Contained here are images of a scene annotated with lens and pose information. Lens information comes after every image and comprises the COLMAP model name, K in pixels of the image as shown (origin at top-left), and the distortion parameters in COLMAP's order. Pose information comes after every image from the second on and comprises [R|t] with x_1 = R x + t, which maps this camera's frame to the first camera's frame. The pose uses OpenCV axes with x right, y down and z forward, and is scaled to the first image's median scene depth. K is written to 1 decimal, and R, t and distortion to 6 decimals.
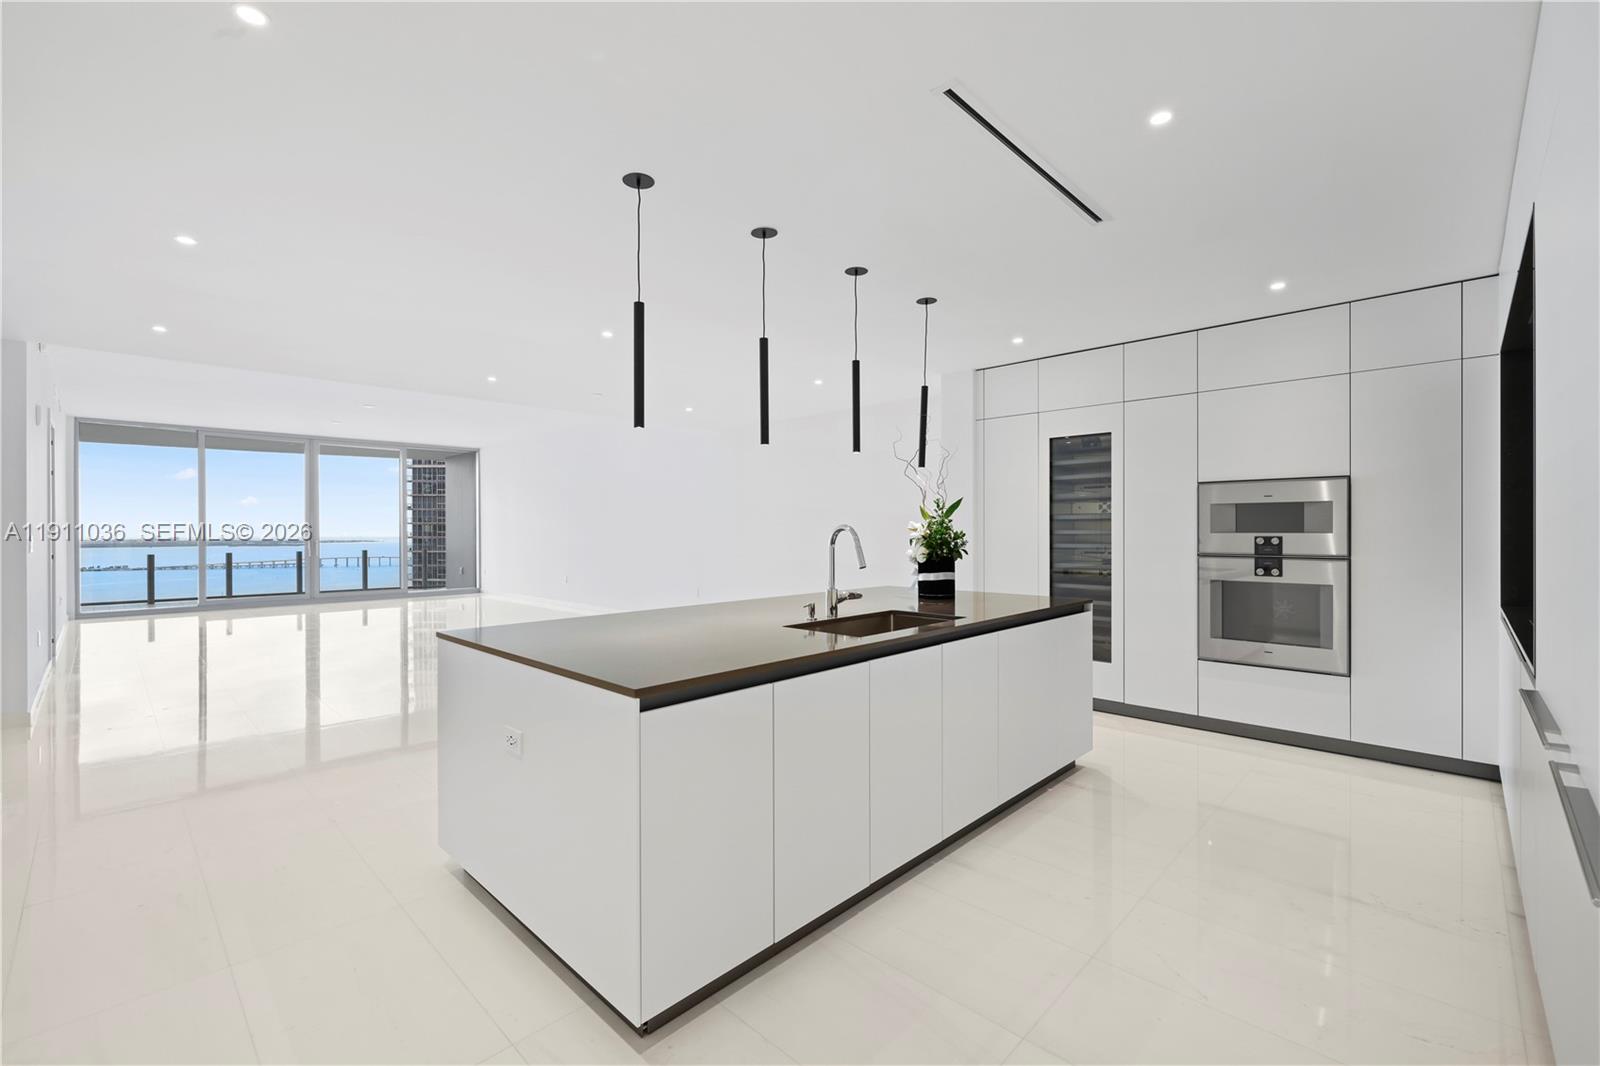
lens RADIAL K [[692.8, 0, 800.0], [0, 692.8, 533.0], [0, 0, 1]] dist [0.000250, -0.000264]
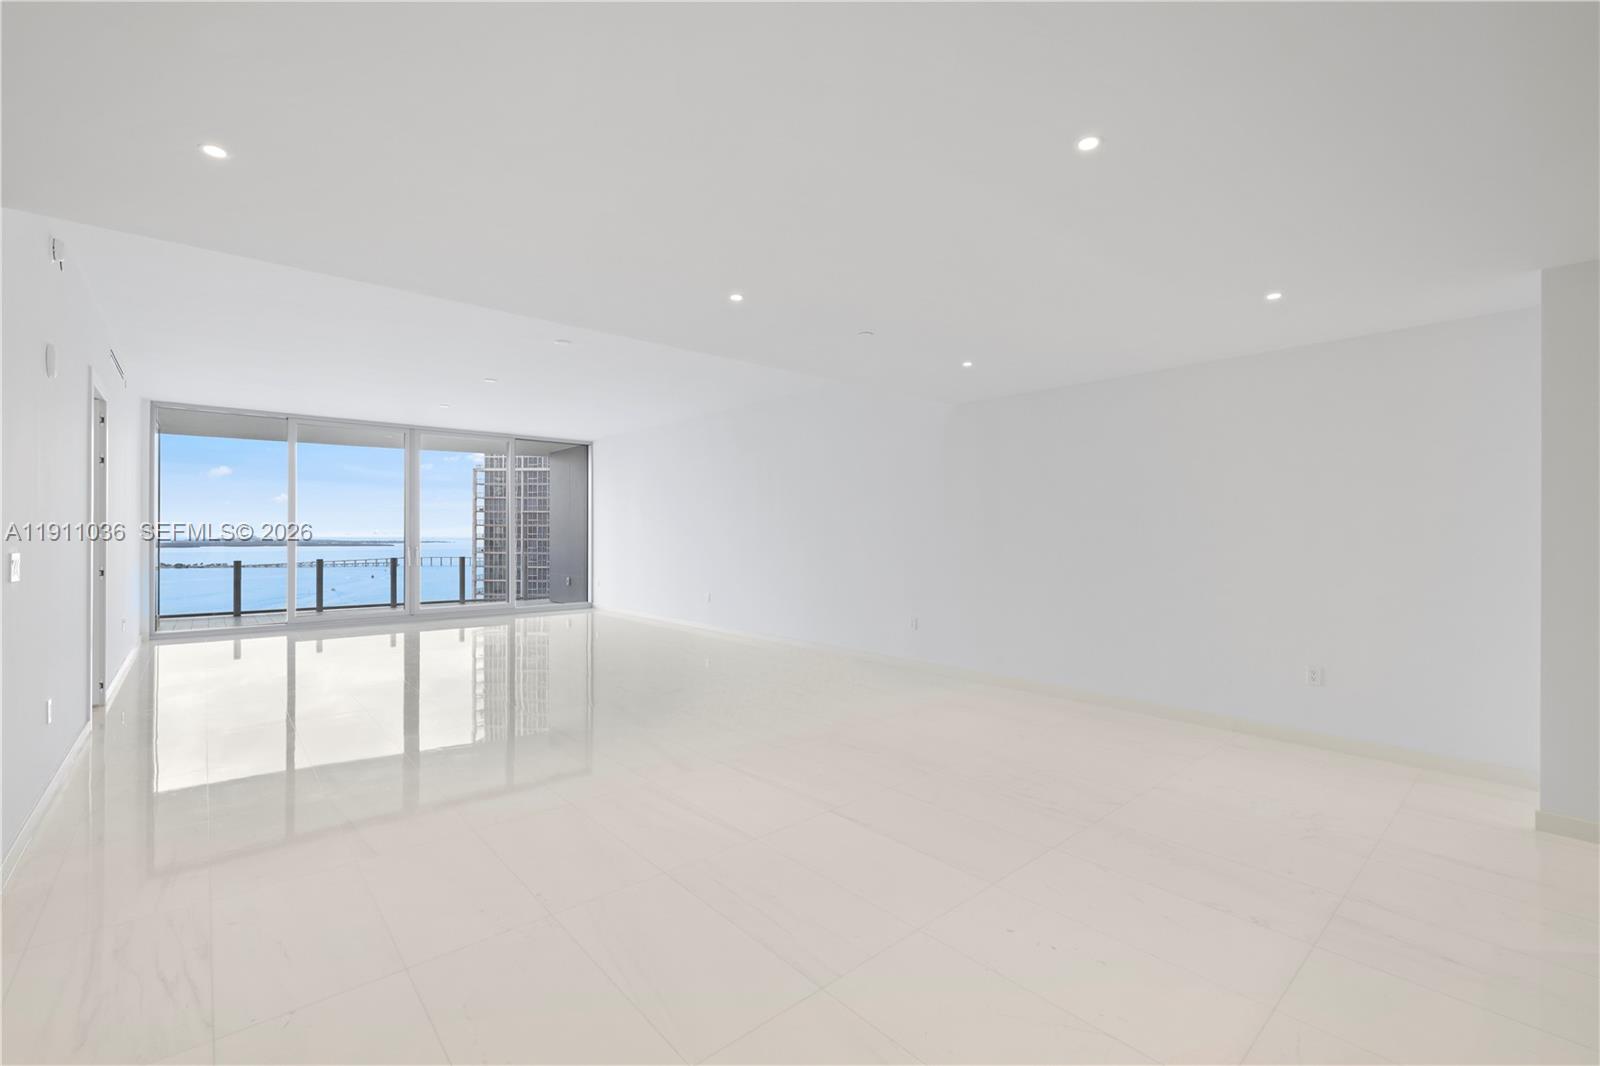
lens RADIAL K [[692.8, 0, 800.0], [0, 692.8, 533.0], [0, 0, 1]] dist [0.000250, -0.000264]
pose [[0.996861, 0.004465, -0.079046, -0.143568], [-0.004813, 0.999980, -0.004213, -0.005162], [0.079026, 0.004580, 0.996862, 0.166575]]
